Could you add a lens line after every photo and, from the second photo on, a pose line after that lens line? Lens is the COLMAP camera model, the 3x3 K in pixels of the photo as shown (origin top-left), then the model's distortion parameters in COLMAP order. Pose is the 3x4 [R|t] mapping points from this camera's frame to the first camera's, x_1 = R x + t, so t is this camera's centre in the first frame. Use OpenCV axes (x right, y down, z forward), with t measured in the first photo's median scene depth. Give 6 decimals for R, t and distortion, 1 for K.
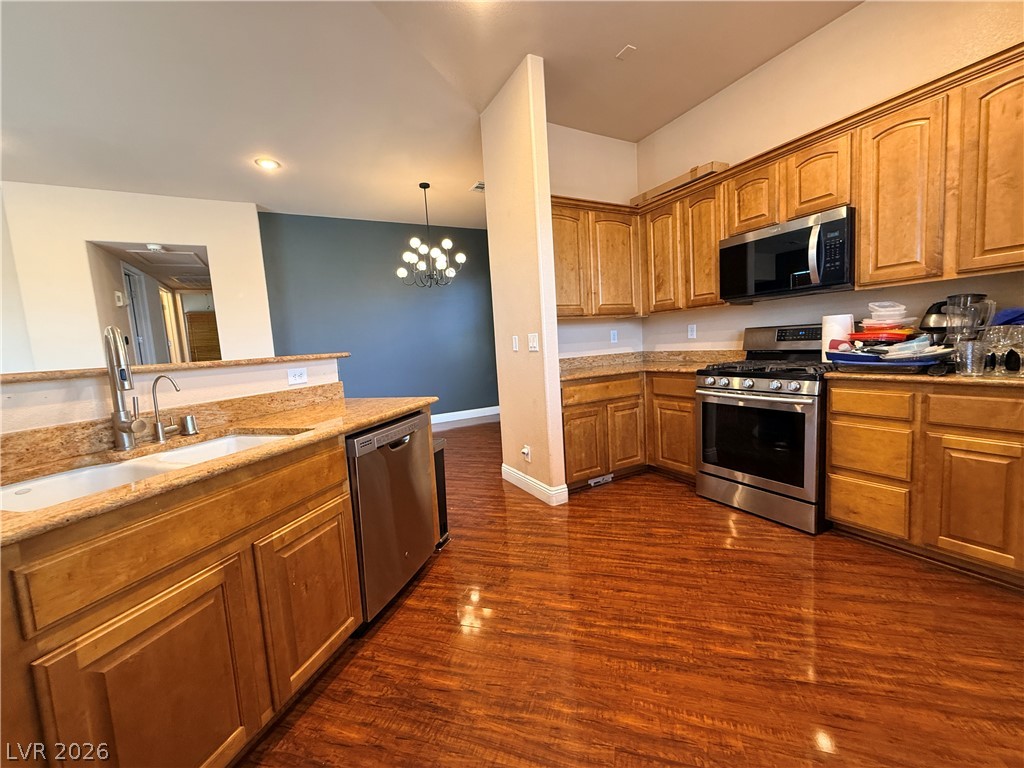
lens RADIAL K [[407.1, 0, 510.2], [0, 407.1, 385.2], [0, 0, 1]] dist [-0.000145, -0.000108]
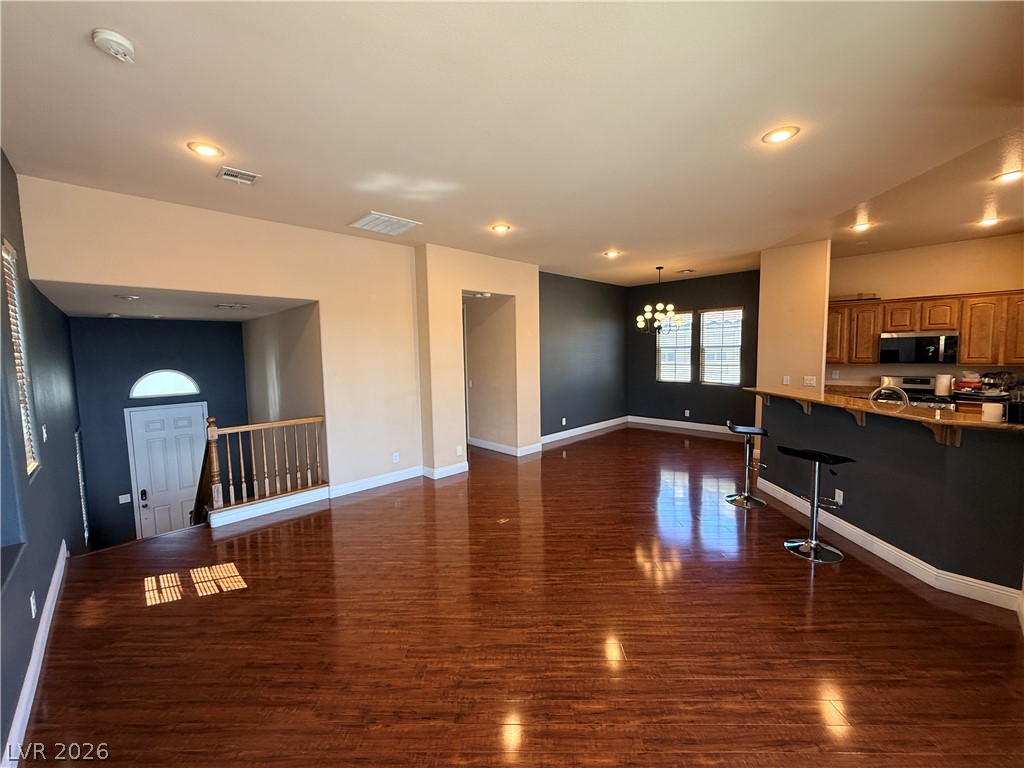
lens RADIAL K [[407.1, 0, 510.2], [0, 407.1, 385.2], [0, 0, 1]] dist [-0.000145, -0.000108]
pose [[0.961401, 0.020993, 0.274350, -2.391176], [-0.012632, 0.999401, -0.032206, -0.011576], [-0.274862, 0.027497, 0.961091, -0.573534]]
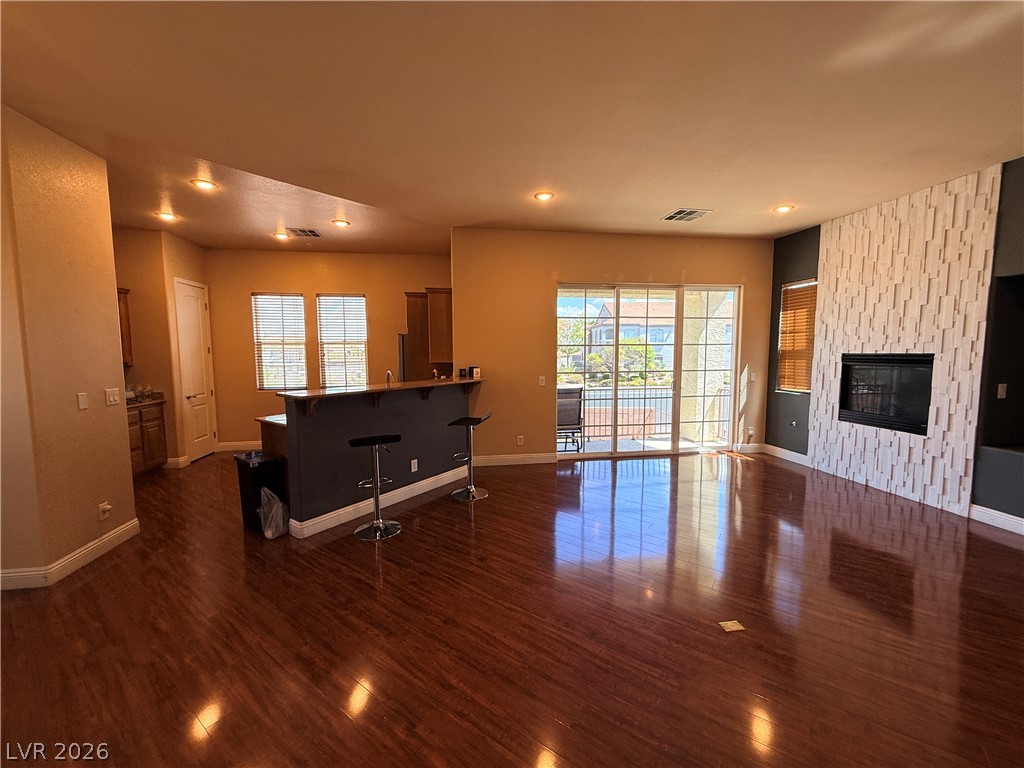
lens RADIAL K [[407.1, 0, 510.2], [0, 407.1, 385.2], [0, 0, 1]] dist [-0.000145, -0.000108]
pose [[-0.939768, 0.040425, 0.339414, -1.756828], [0.100594, 0.981716, 0.161602, -0.276900], [-0.326675, 0.186012, -0.926652, 2.221732]]
